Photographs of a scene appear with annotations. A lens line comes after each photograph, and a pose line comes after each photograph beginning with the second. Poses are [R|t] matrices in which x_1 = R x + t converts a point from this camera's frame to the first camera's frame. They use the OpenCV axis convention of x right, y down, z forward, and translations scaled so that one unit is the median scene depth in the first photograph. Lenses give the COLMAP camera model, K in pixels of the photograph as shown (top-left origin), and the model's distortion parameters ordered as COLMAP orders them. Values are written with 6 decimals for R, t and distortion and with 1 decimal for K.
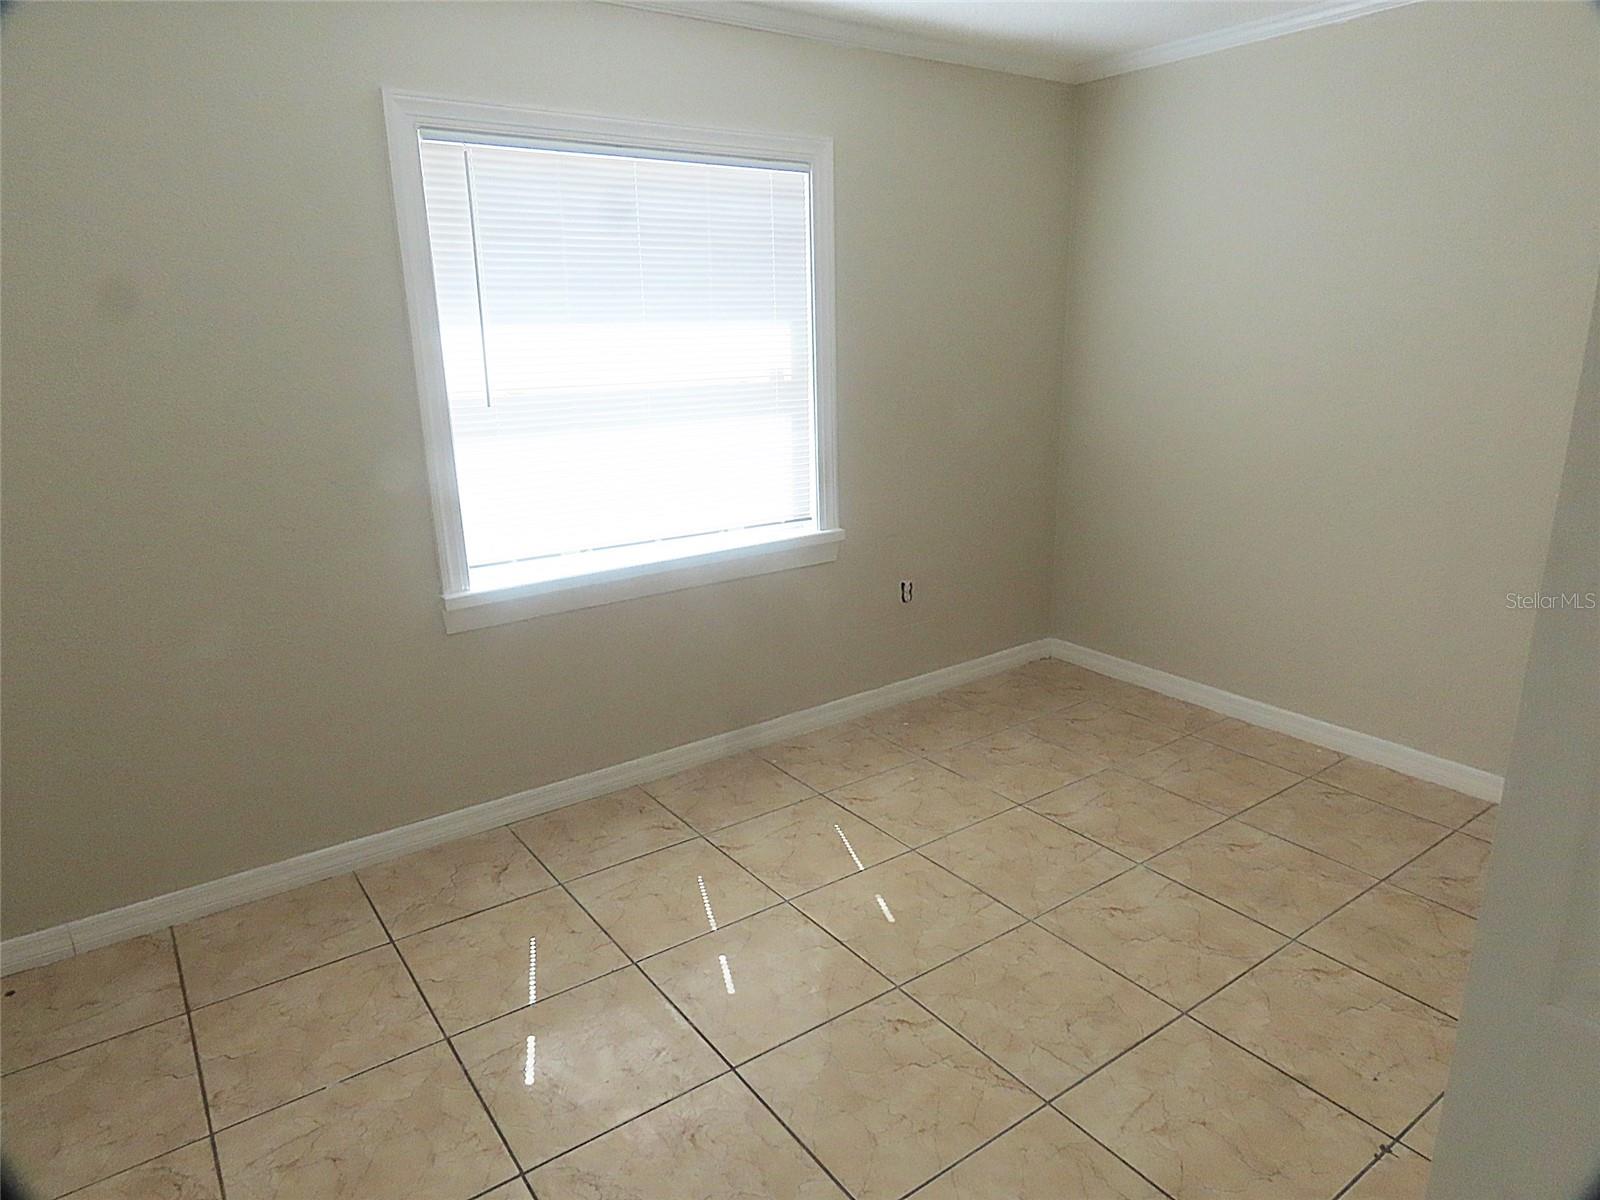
lens RADIAL K [[1009.6, 0, 798.3], [0, 1009.6, 599.8], [0, 0, 1]] dist [-0.013319, 0.005969]
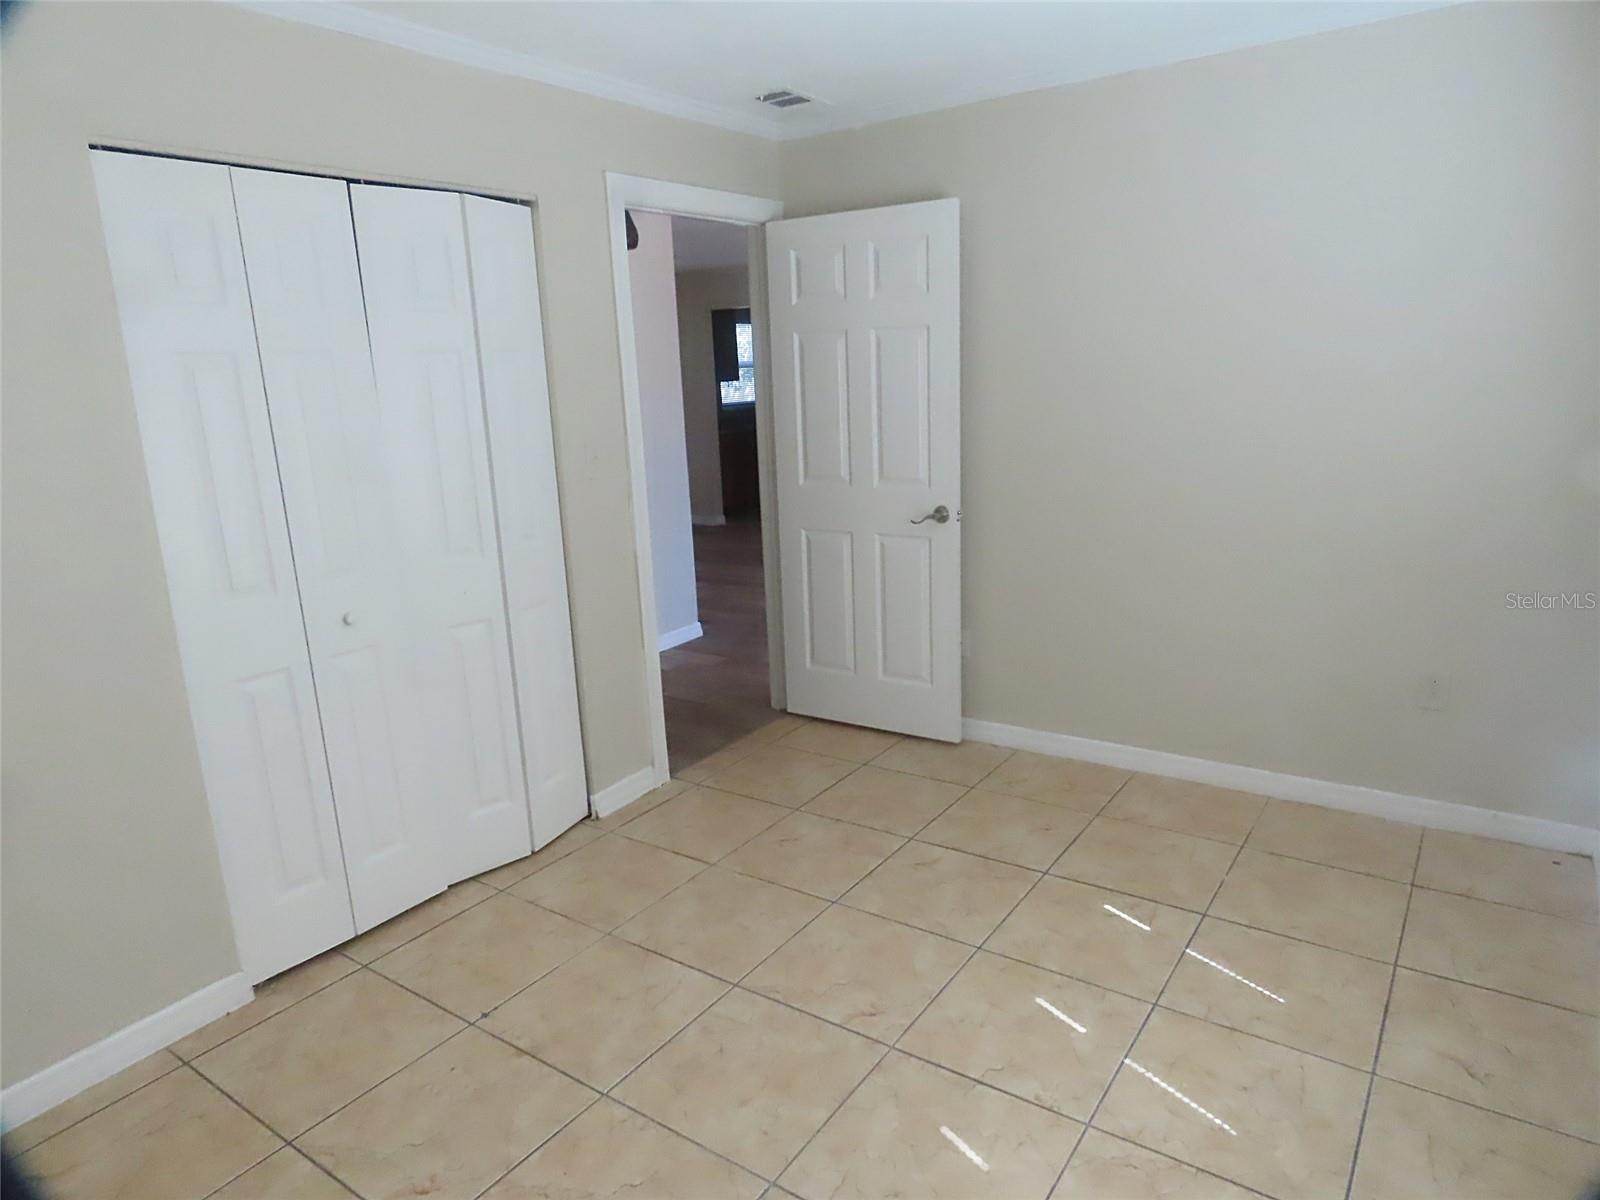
lens RADIAL K [[1009.6, 0, 801.8], [0, 1009.6, 601.7], [0, 0, 1]] dist [-0.013319, 0.005969]
pose [[-0.940387, 0.137707, -0.310980, 0.412013], [-0.028486, 0.879259, 0.475491, -0.437702], [0.338910, 0.456004, -0.822922, 1.533928]]
